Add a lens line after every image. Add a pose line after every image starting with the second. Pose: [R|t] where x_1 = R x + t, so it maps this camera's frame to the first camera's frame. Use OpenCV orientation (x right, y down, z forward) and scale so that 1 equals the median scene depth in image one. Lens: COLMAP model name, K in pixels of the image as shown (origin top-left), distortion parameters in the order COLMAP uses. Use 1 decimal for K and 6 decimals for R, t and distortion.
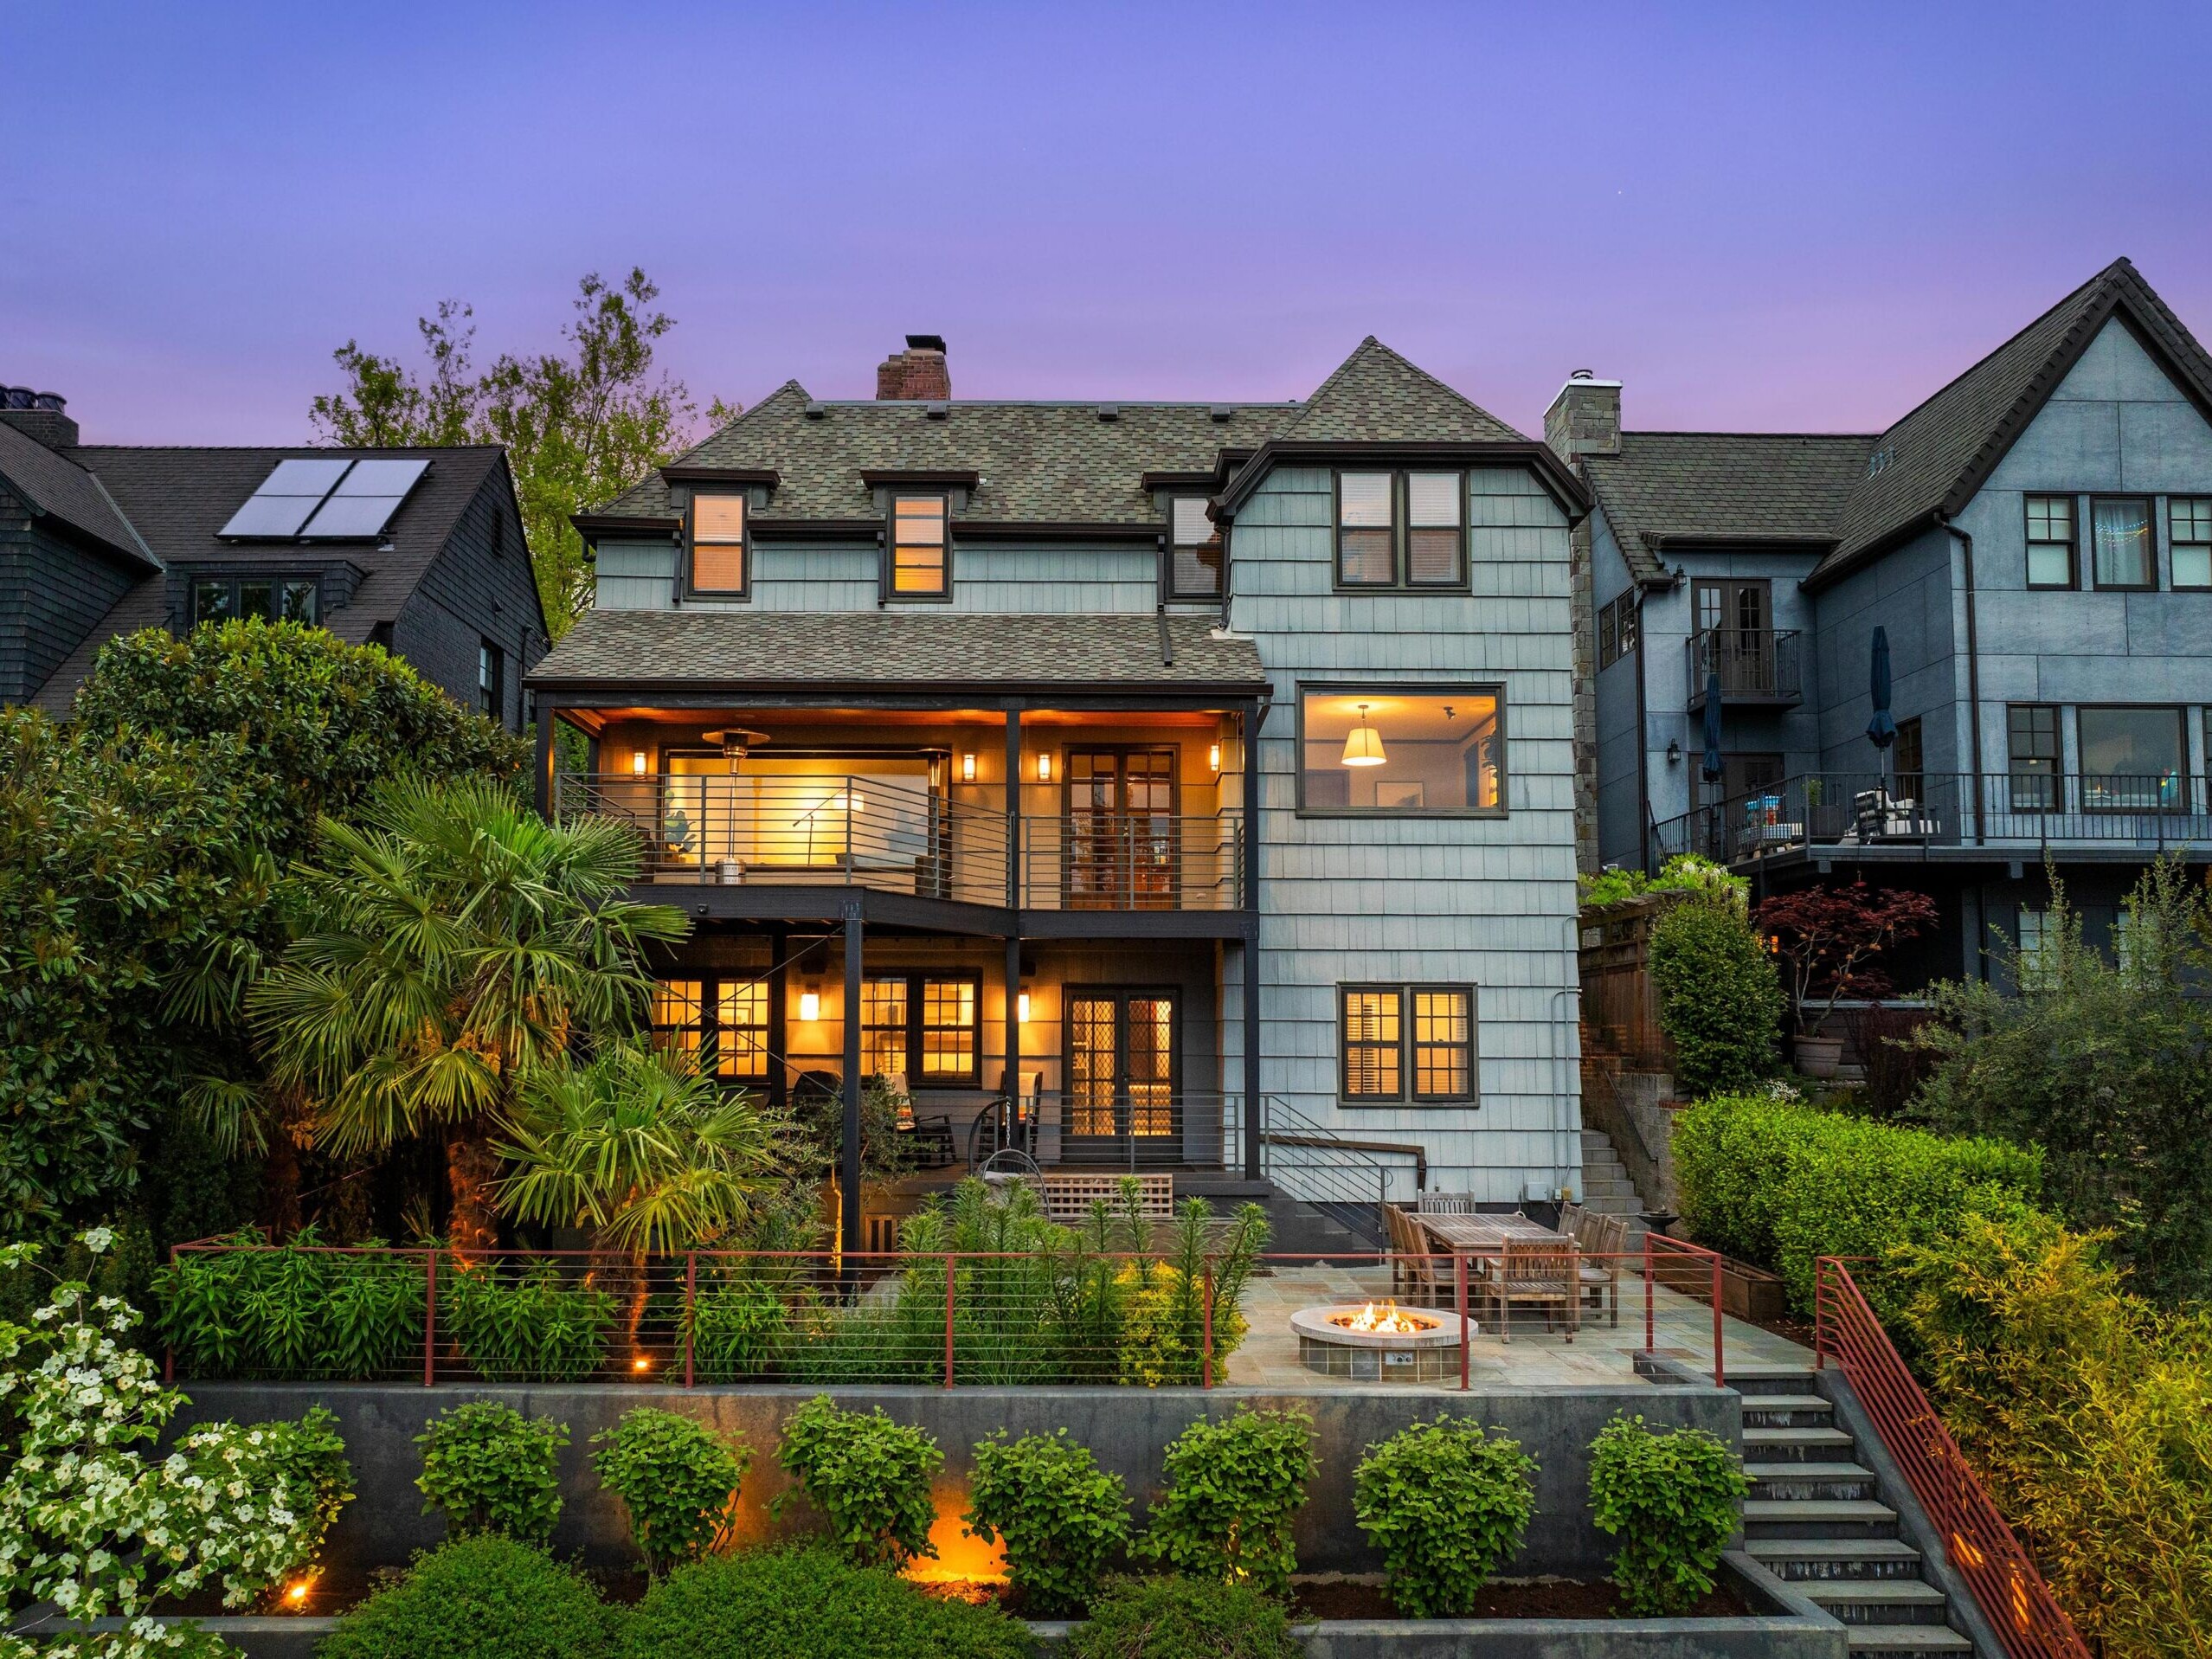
lens RADIAL K [[1614.4, 0, 1074.2], [0, 1614.4, 918.7], [0, 0, 1]] dist [-0.017651, 0.009131]
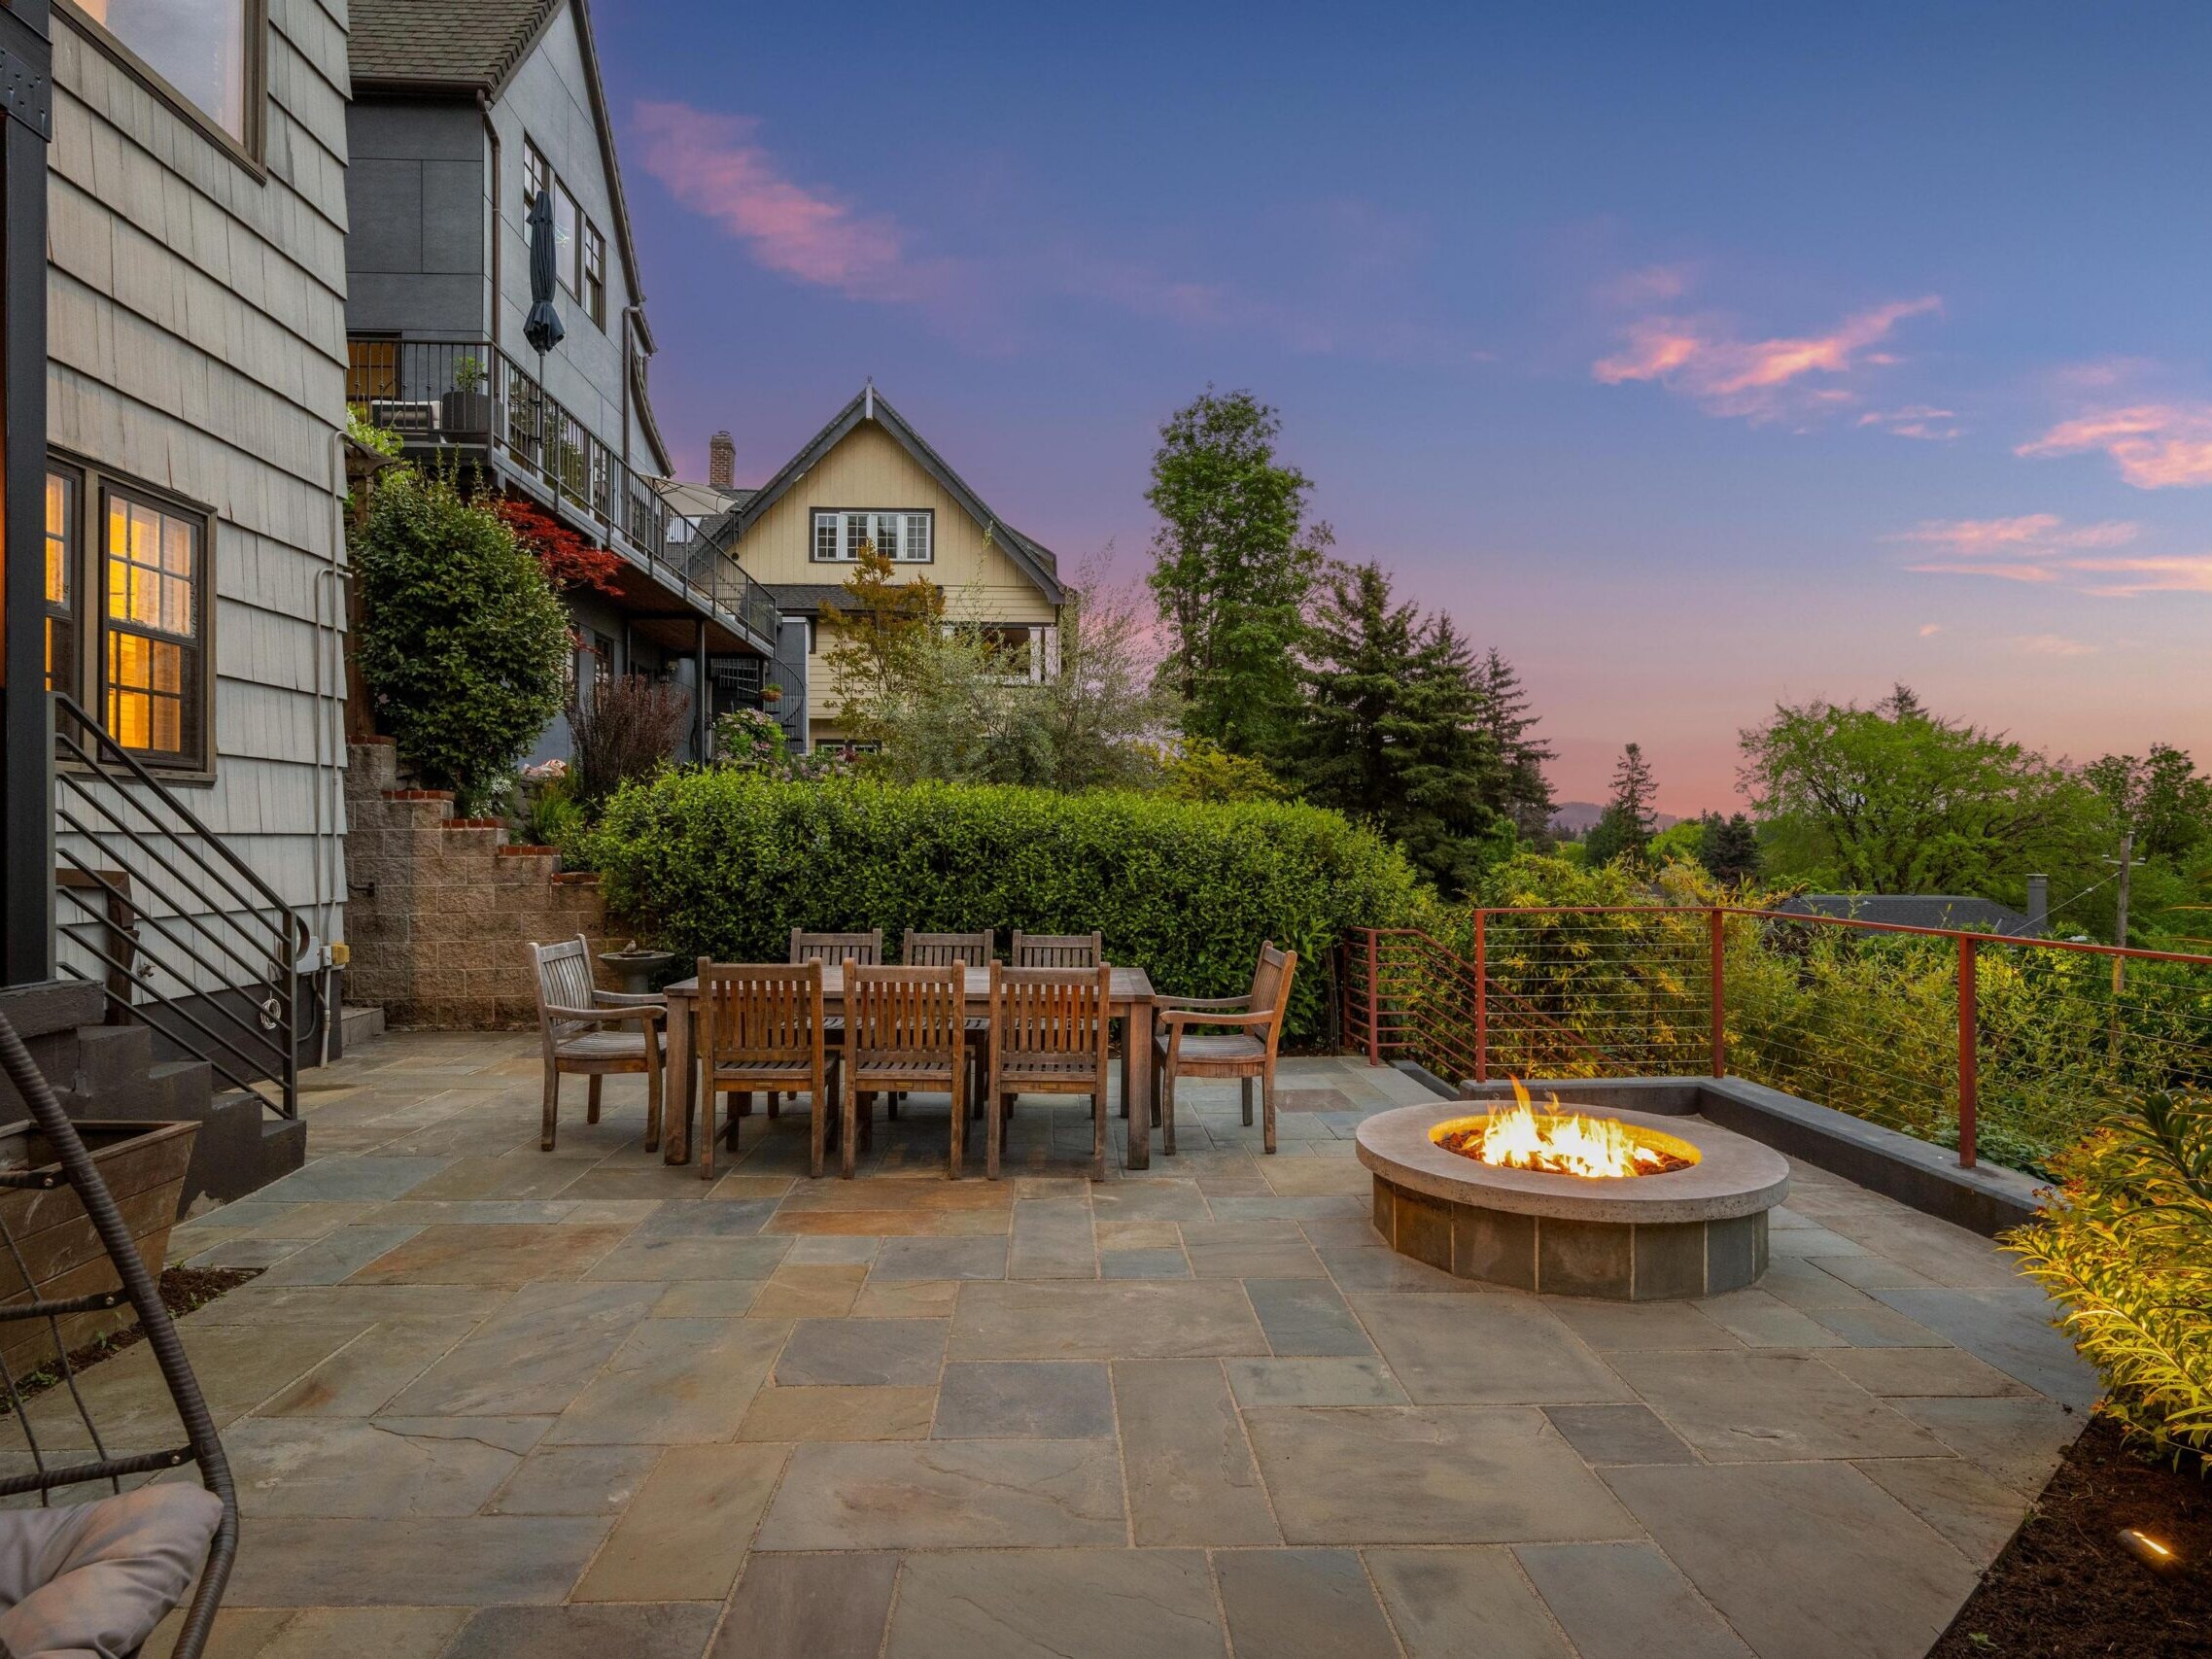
lens RADIAL K [[1218.7, 0, 1104.9], [0, 1218.7, 833.3], [0, 0, 1]] dist [-0.001082, -0.001008]
pose [[-0.035877, 0.003069, 0.999352, -0.098106], [-0.074163, 0.997230, -0.005725, 0.111697], [-0.996601, -0.074321, -0.035550, 0.744209]]
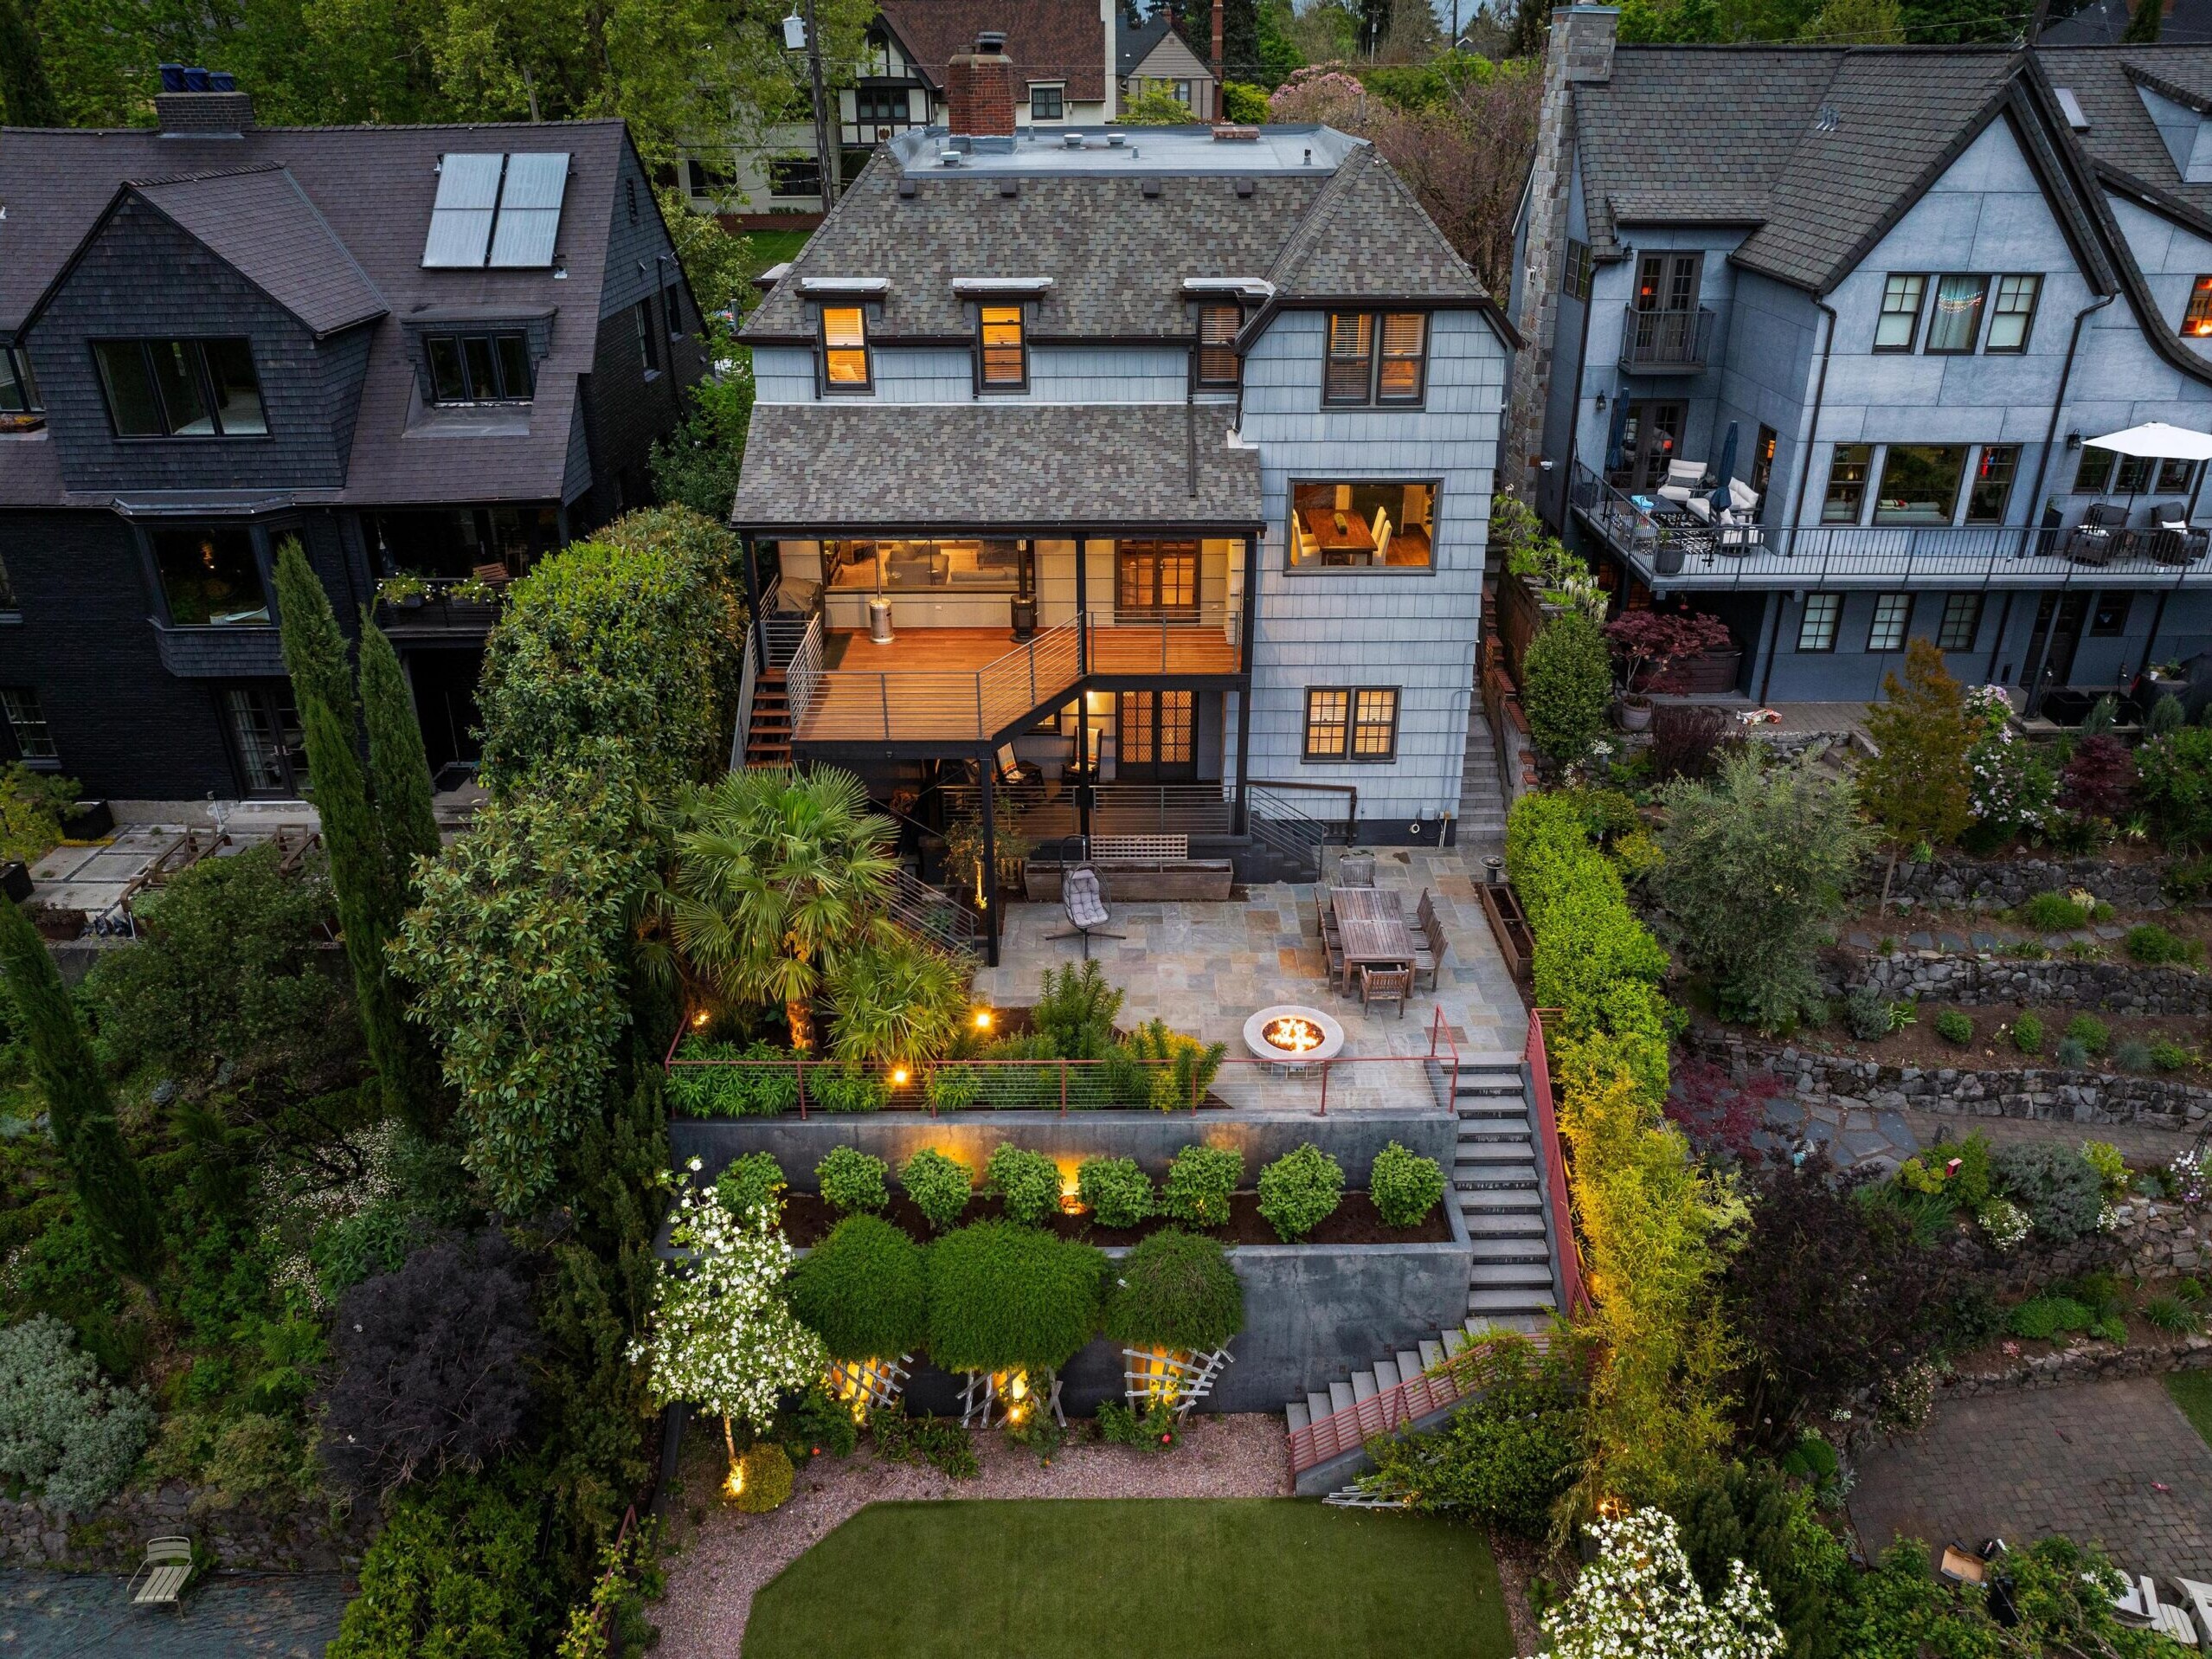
lens RADIAL K [[1557.4, 0, 1114.2], [0, 1557.4, 822.9], [0, 0, 1]] dist [-0.036316, -0.001333]
pose [[0.999975, -0.003641, -0.006071, -0.001256], [0.006223, 0.860937, 0.508673, -0.557755], [0.003375, -0.508698, 0.860938, -0.264786]]
